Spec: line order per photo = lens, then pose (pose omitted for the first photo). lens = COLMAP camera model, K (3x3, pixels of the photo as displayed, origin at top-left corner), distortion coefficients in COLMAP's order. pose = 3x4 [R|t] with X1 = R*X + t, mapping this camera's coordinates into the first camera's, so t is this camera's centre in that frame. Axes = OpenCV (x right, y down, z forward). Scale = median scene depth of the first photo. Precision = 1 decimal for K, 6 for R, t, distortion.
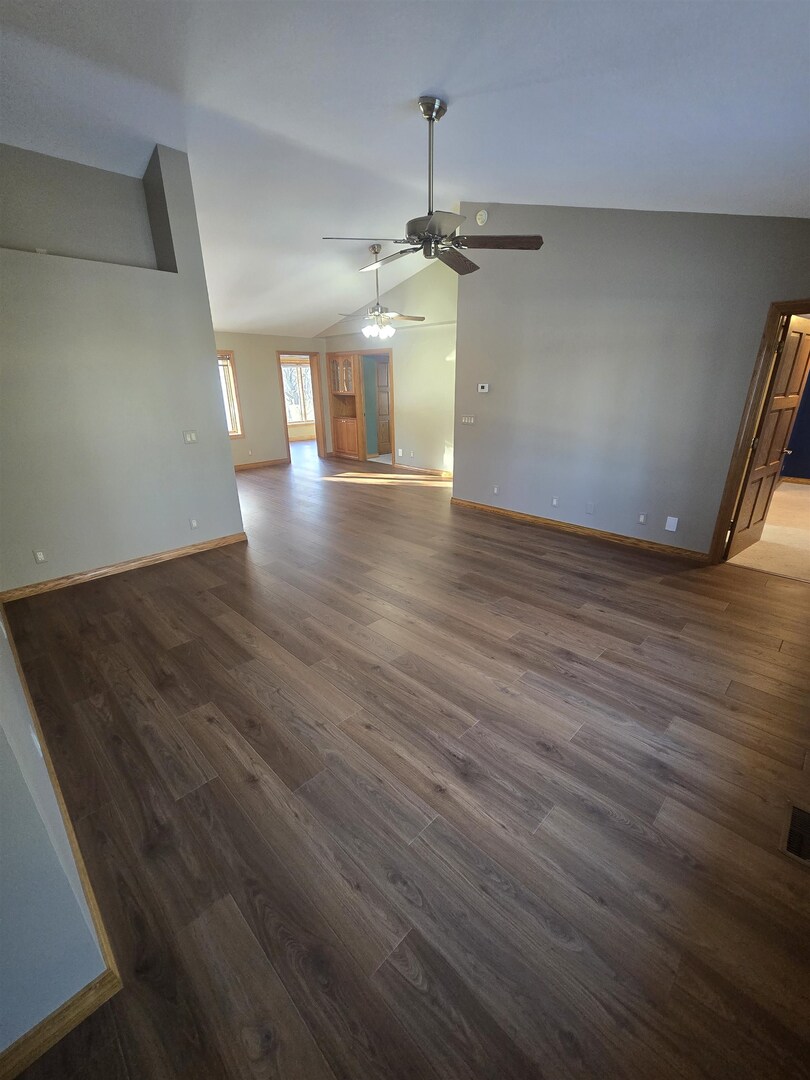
lens RADIAL K [[443.8, 0, 412.6], [0, 443.8, 544.1], [0, 0, 1]] dist [-0.001636, 0.000019]
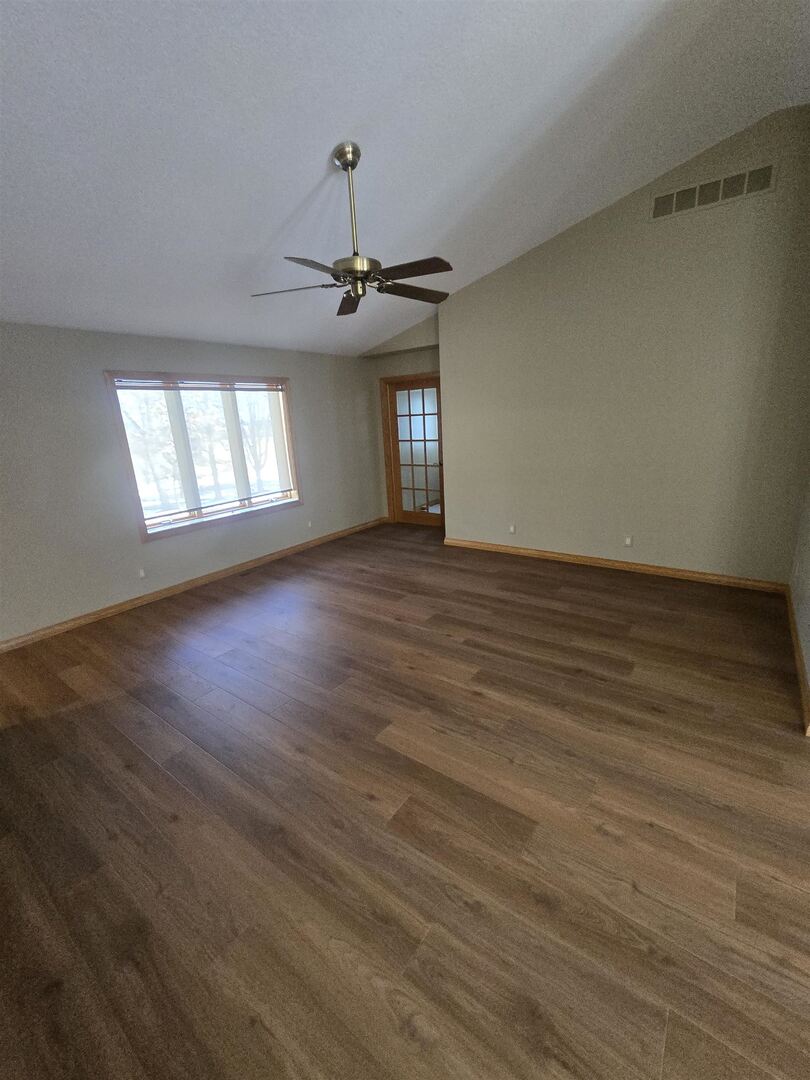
lens RADIAL K [[443.8, 0, 412.6], [0, 443.8, 544.1], [0, 0, 1]] dist [-0.001636, 0.000019]
pose [[-0.987150, 0.100683, -0.124084, 0.097142], [0.006882, 0.802596, 0.596484, -0.769816], [0.159645, 0.587965, -0.792975, 2.089981]]
